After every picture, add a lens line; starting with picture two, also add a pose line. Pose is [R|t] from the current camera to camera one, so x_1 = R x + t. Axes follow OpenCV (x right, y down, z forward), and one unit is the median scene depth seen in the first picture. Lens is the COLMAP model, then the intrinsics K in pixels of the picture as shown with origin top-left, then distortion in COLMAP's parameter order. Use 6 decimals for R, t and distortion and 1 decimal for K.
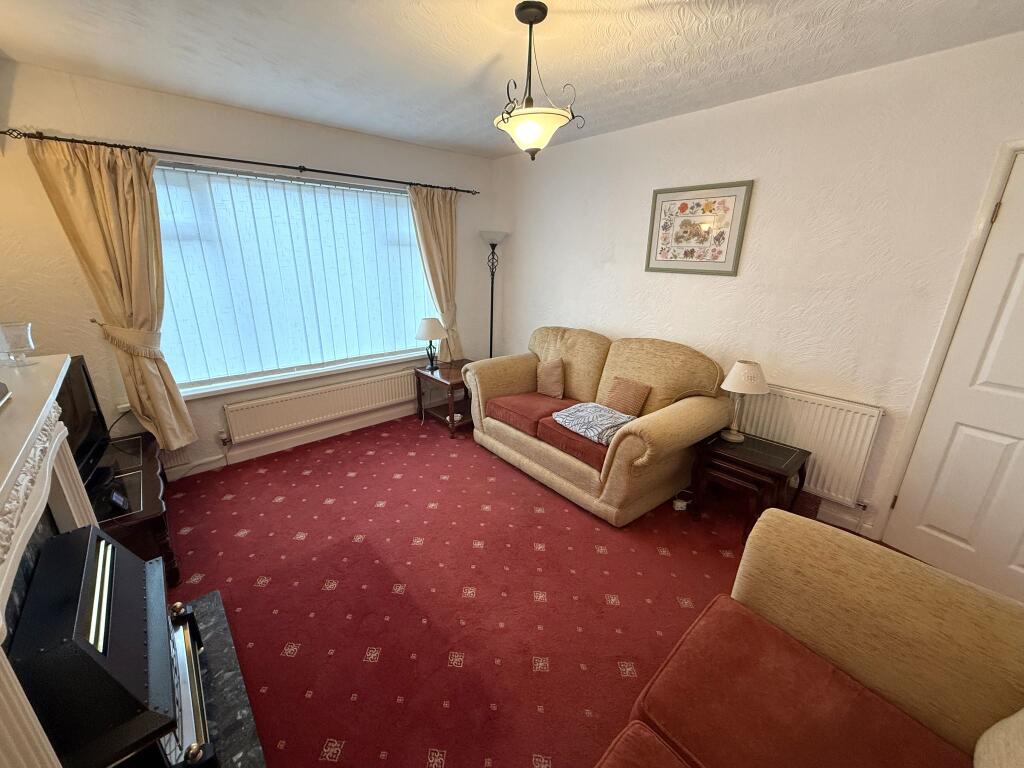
lens RADIAL K [[405.7, 0, 513.0], [0, 405.7, 380.2], [0, 0, 1]] dist [-0.001671, 0.000467]
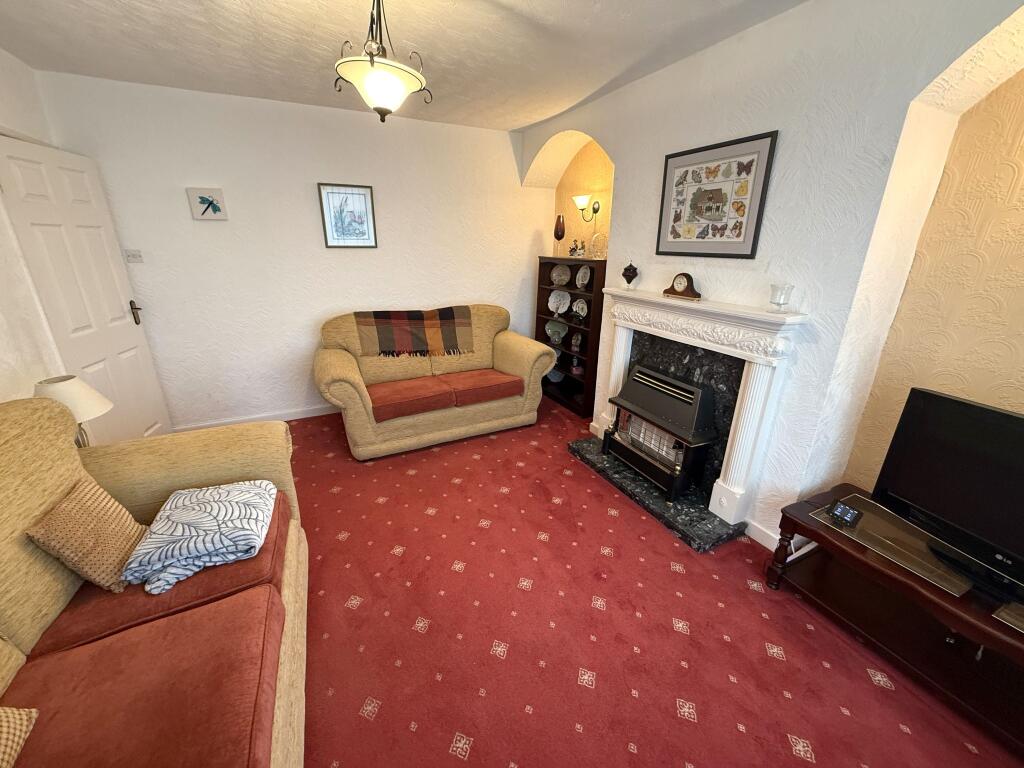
lens RADIAL K [[405.7, 0, 509.8], [0, 405.7, 385.4], [0, 0, 1]] dist [-0.001671, 0.000467]
pose [[-0.964702, -0.108714, 0.239855, -0.268925], [0.058380, 0.799860, 0.597341, -0.322443], [-0.256790, 0.590259, -0.765280, 1.059023]]
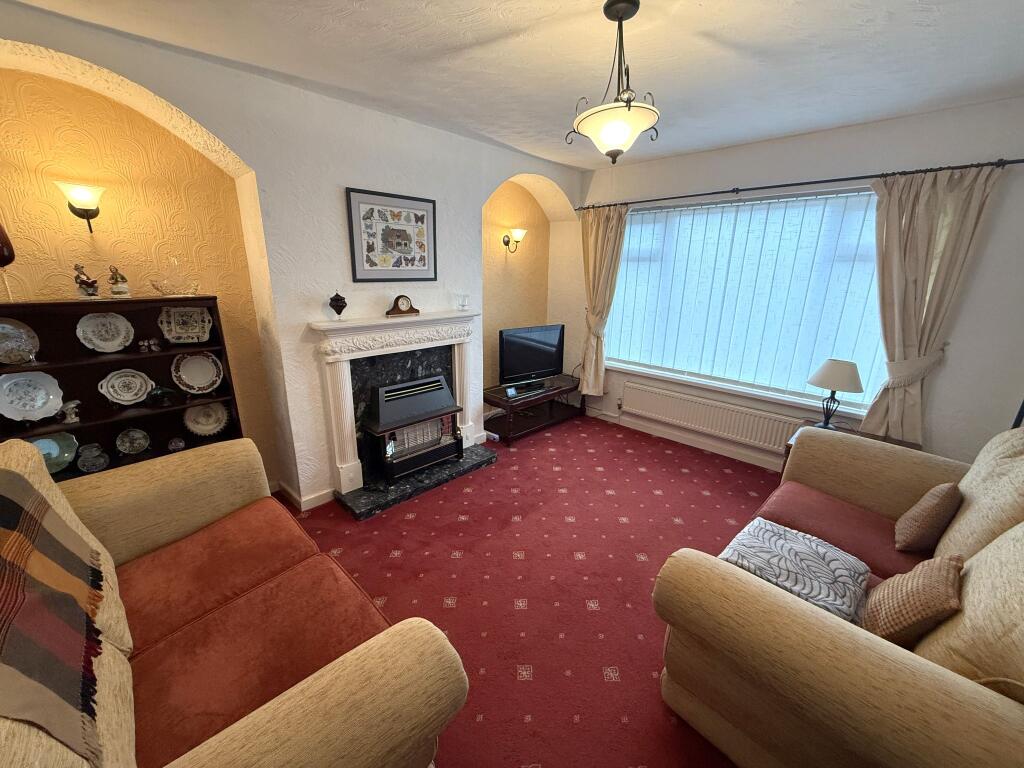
lens RADIAL K [[405.7, 0, 508.5], [0, 405.7, 383.6], [0, 0, 1]] dist [-0.001671, 0.000467]
pose [[0.060858, 0.263682, -0.962688, 0.564496], [-0.309890, 0.921807, 0.232894, -0.122830], [0.948823, 0.284154, 0.137812, 0.431505]]
